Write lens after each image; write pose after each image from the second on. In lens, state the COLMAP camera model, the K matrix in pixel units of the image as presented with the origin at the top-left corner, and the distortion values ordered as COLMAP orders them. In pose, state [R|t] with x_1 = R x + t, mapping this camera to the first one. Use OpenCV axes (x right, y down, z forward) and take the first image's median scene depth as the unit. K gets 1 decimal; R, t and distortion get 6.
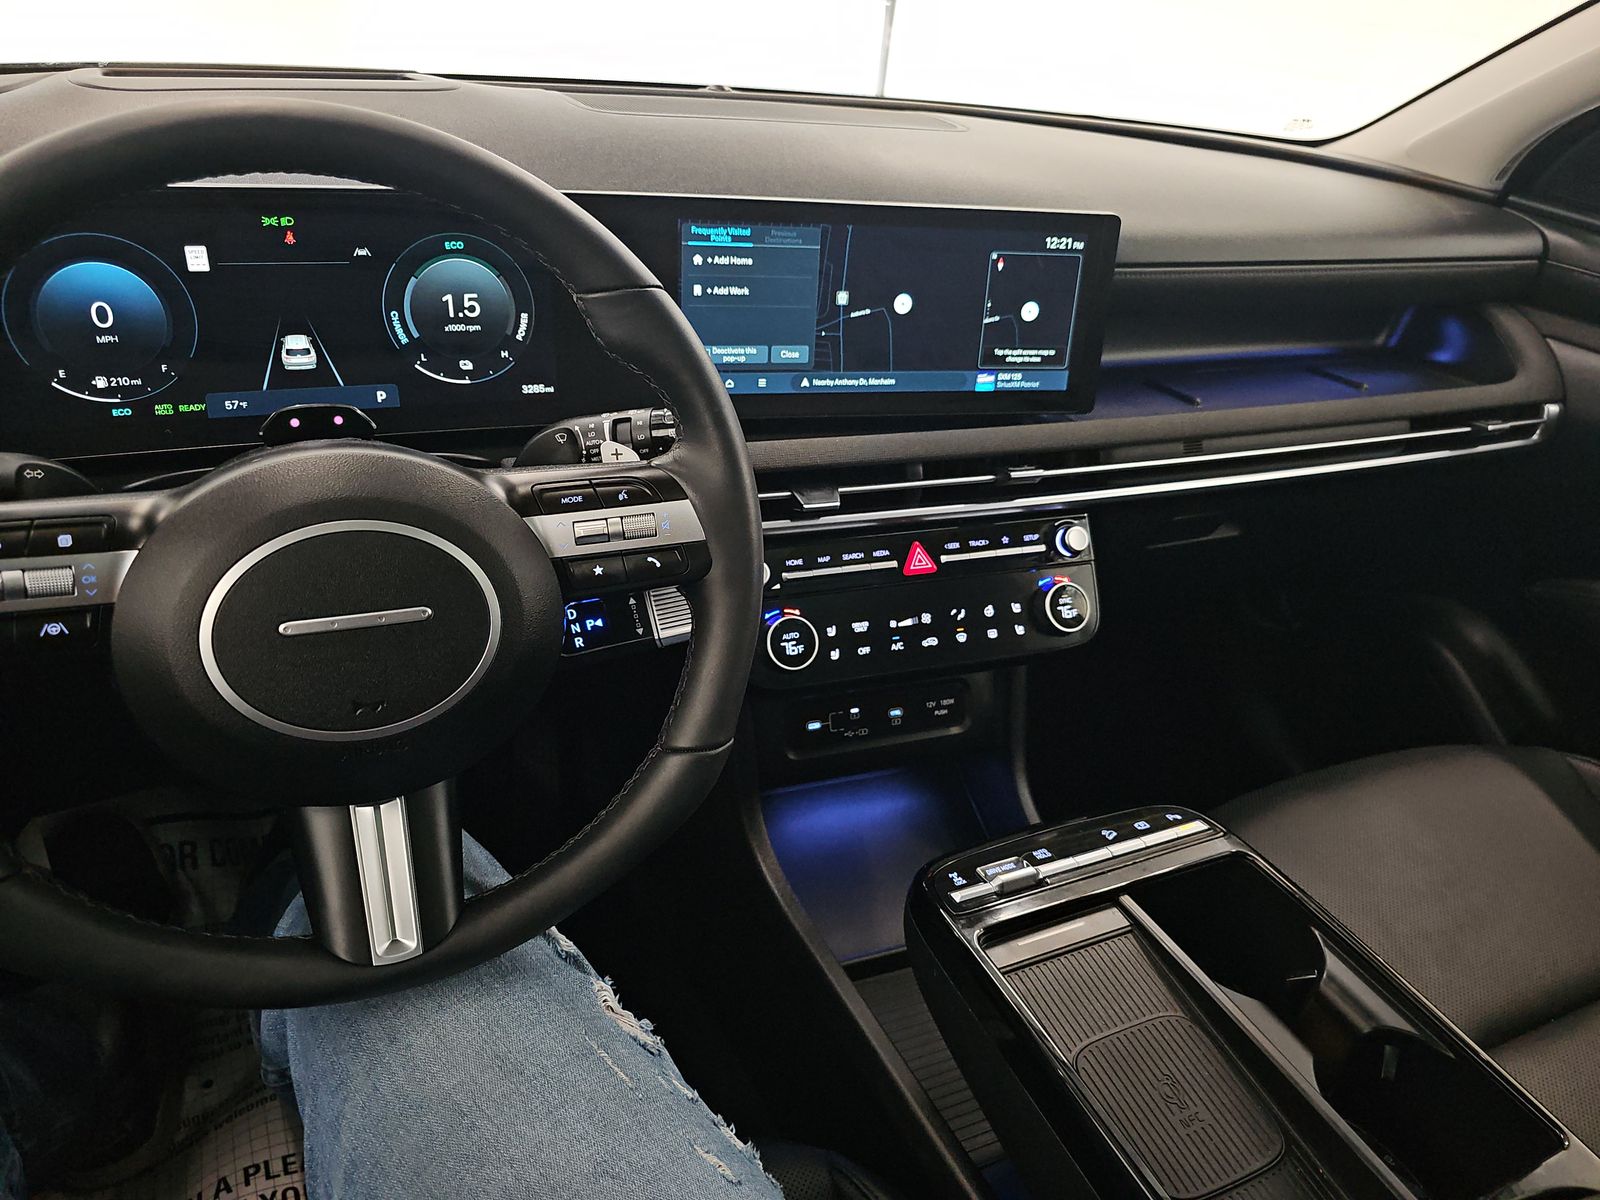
lens RADIAL K [[1055.4, 0, 802.3], [0, 1055.4, 600.7], [0, 0, 1]] dist [0.051807, -0.043343]
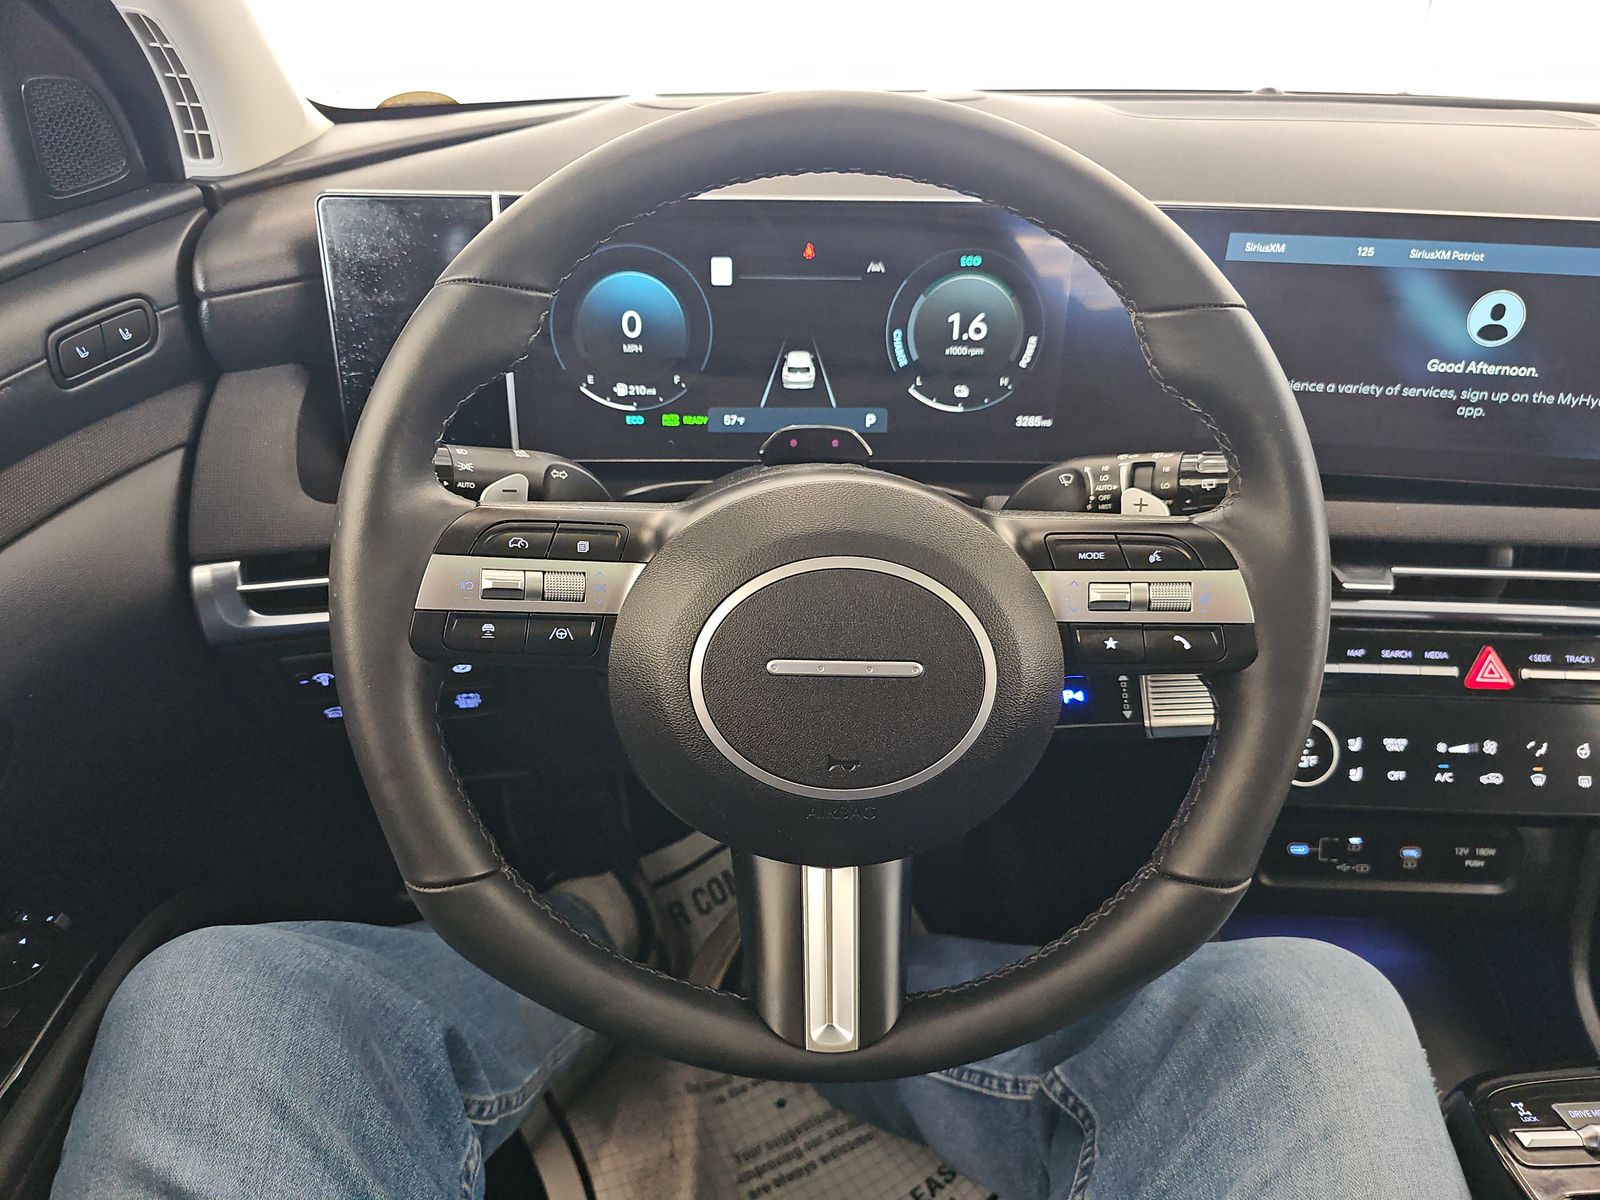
lens RADIAL K [[1055.4, 0, 799.2], [0, 1055.4, 611.0], [0, 0, 1]] dist [0.051807, -0.043343]
pose [[0.927865, 0.128265, -0.350163, -0.113761], [-0.135753, 0.990738, 0.003187, -0.020074], [0.347329, 0.044579, 0.936683, 0.116257]]
